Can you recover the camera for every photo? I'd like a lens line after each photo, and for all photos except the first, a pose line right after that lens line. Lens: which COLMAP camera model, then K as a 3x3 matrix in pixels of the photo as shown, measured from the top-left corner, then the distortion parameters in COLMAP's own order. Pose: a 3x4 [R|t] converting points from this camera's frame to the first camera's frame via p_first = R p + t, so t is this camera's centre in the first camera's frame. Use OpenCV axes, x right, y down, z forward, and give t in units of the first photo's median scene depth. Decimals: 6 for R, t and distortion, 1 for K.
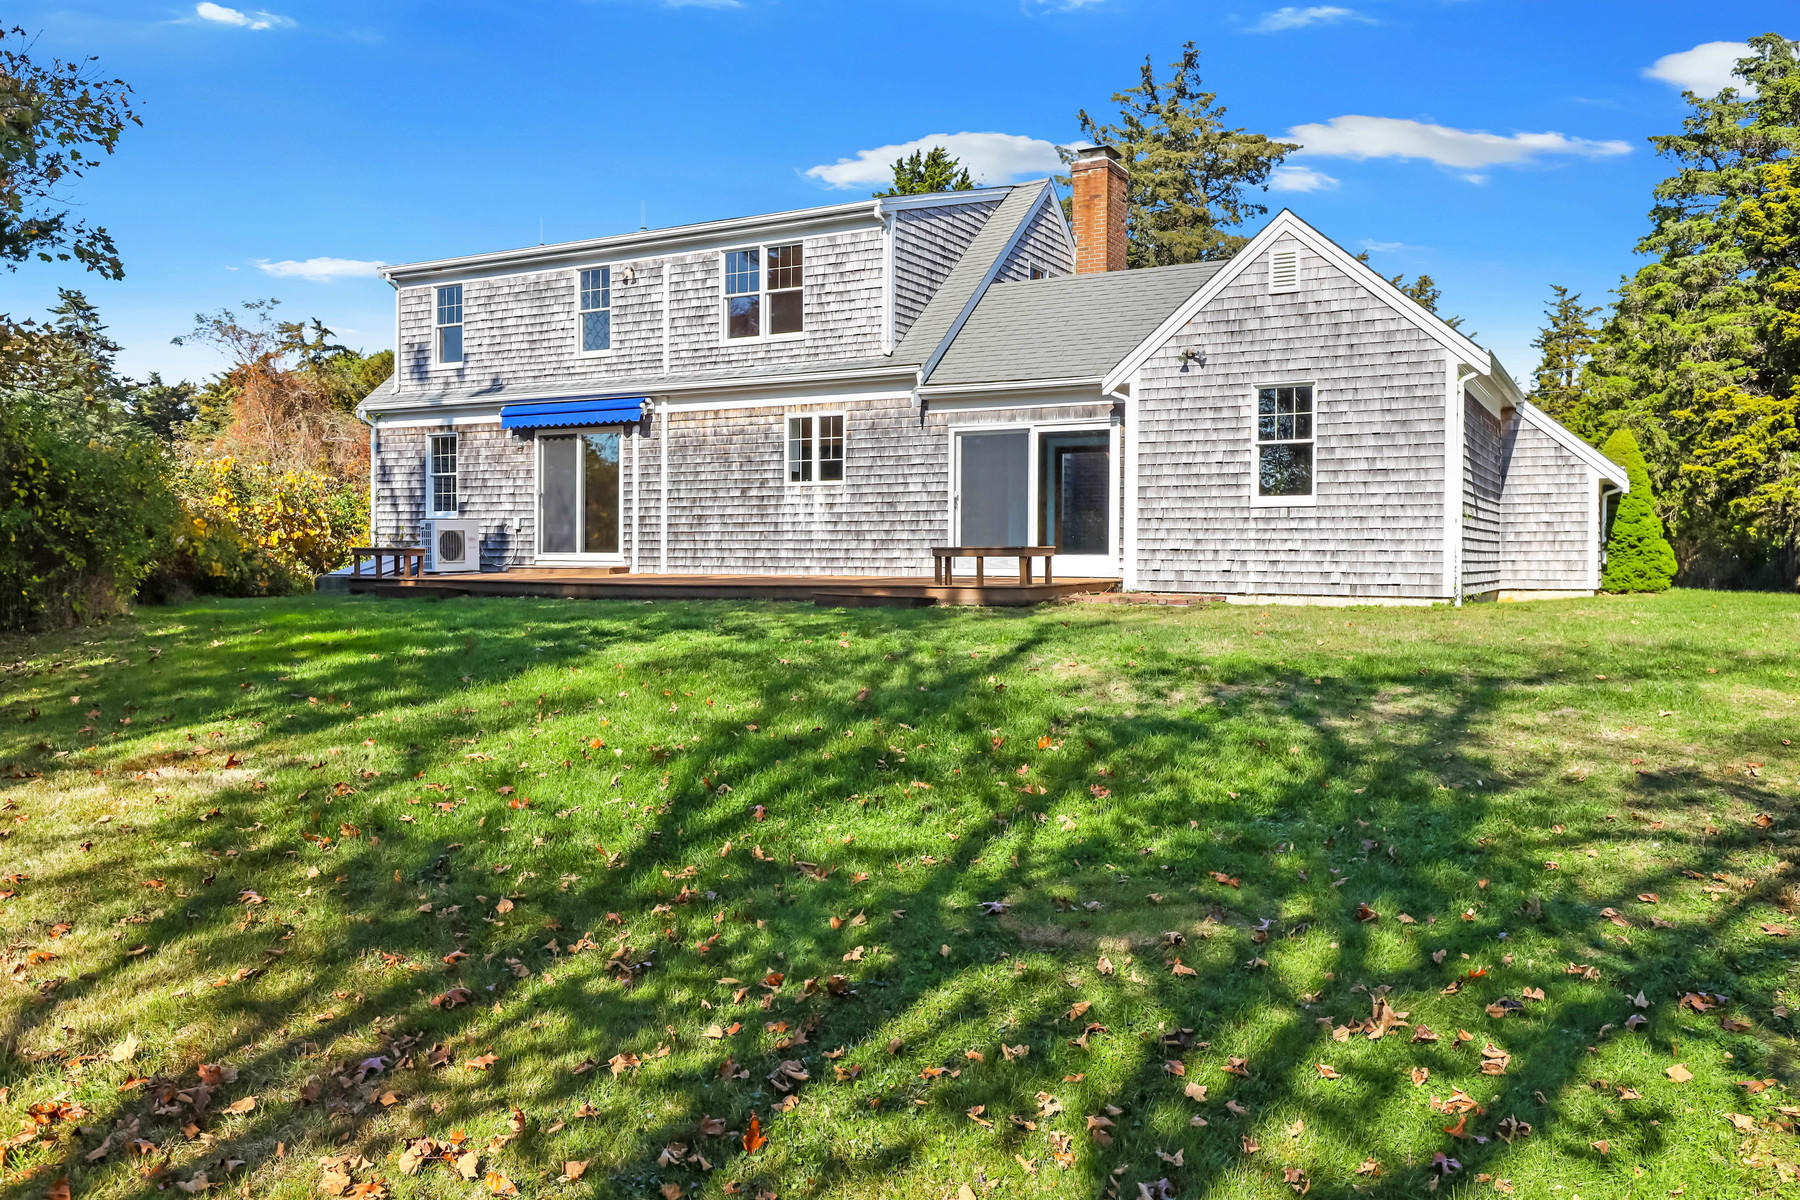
lens RADIAL K [[1436.0, 0, 901.6], [0, 1436.0, 598.7], [0, 0, 1]] dist [-0.004535, 0.000415]
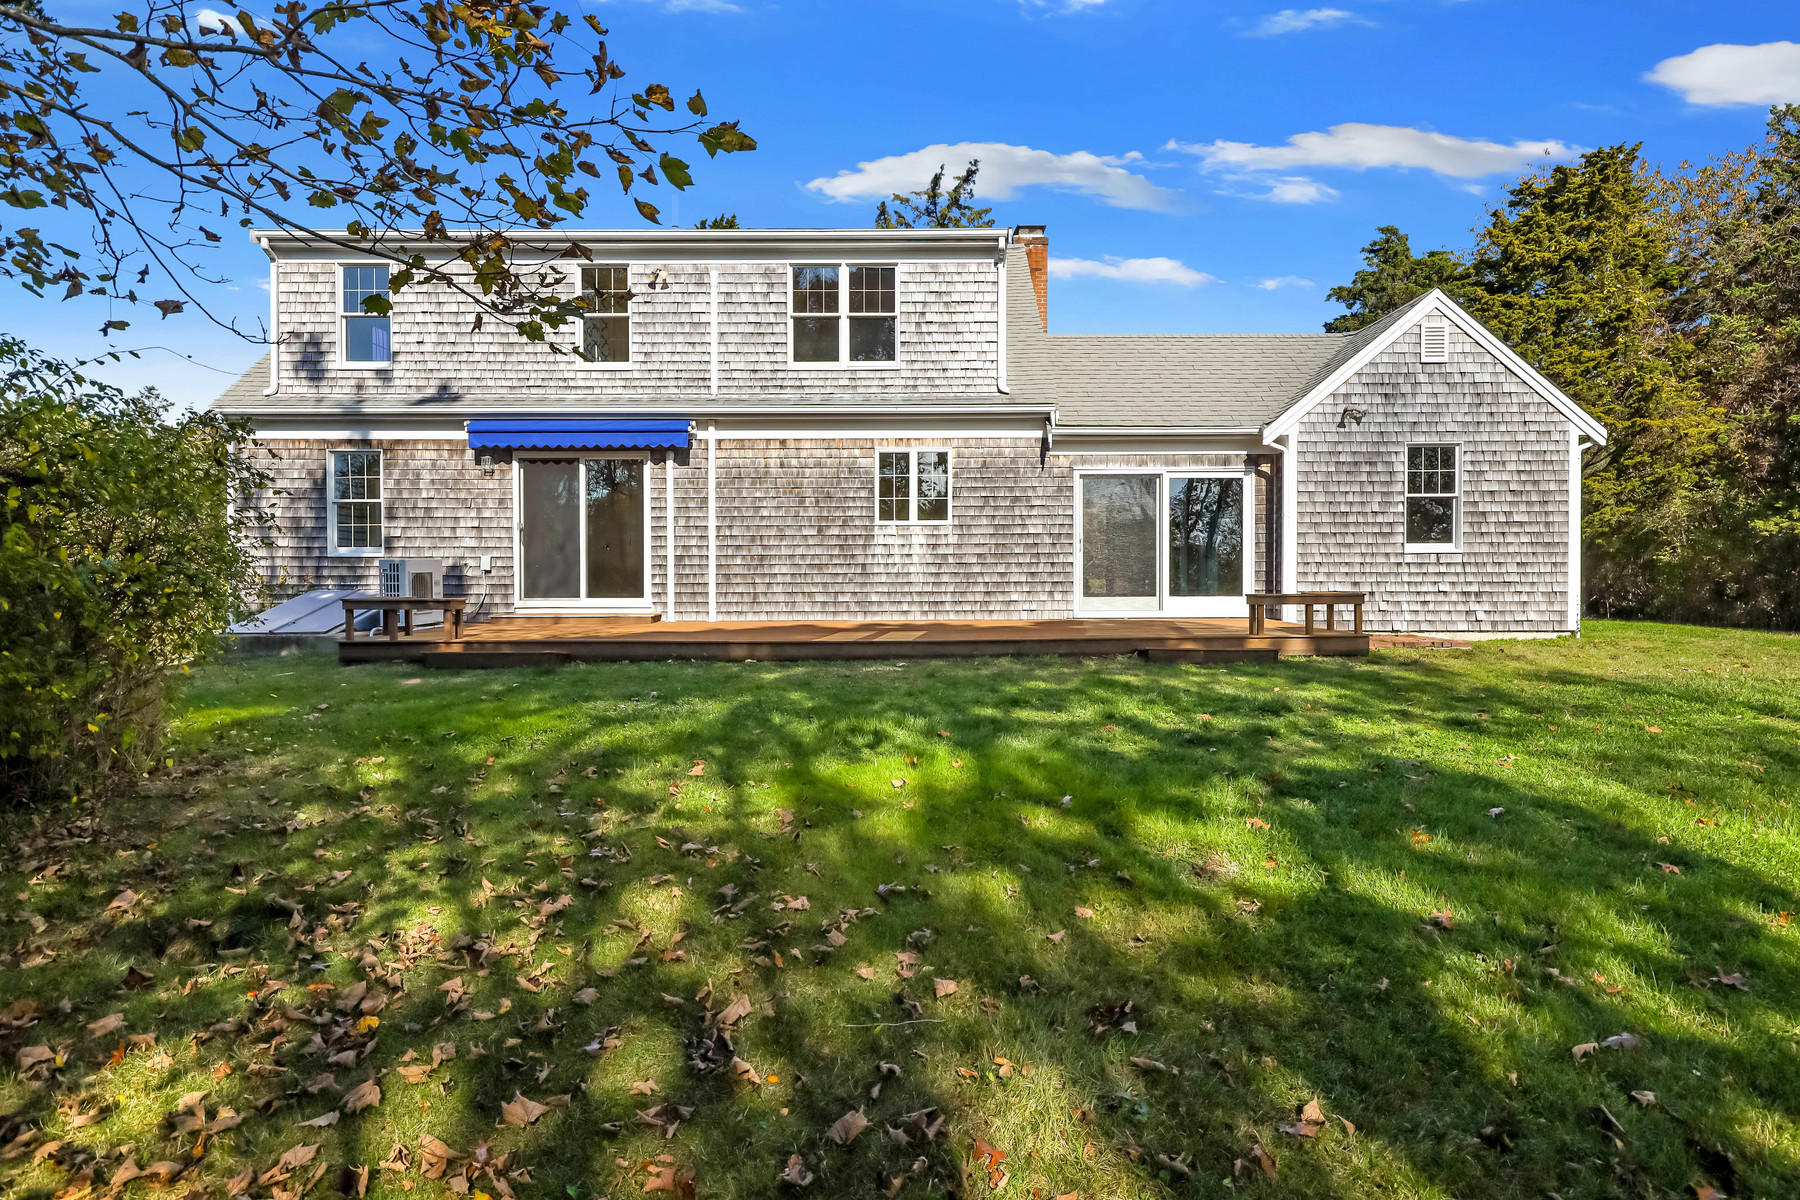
lens RADIAL K [[1046.4, 0, 900.0], [0, 1046.4, 593.2], [0, 0, 1]] dist [0.001247, -0.000591]
pose [[0.864339, -0.016909, 0.502626, -0.408071], [0.021775, 0.999756, -0.003811, -0.031225], [-0.502439, 0.014239, 0.864496, 0.405289]]
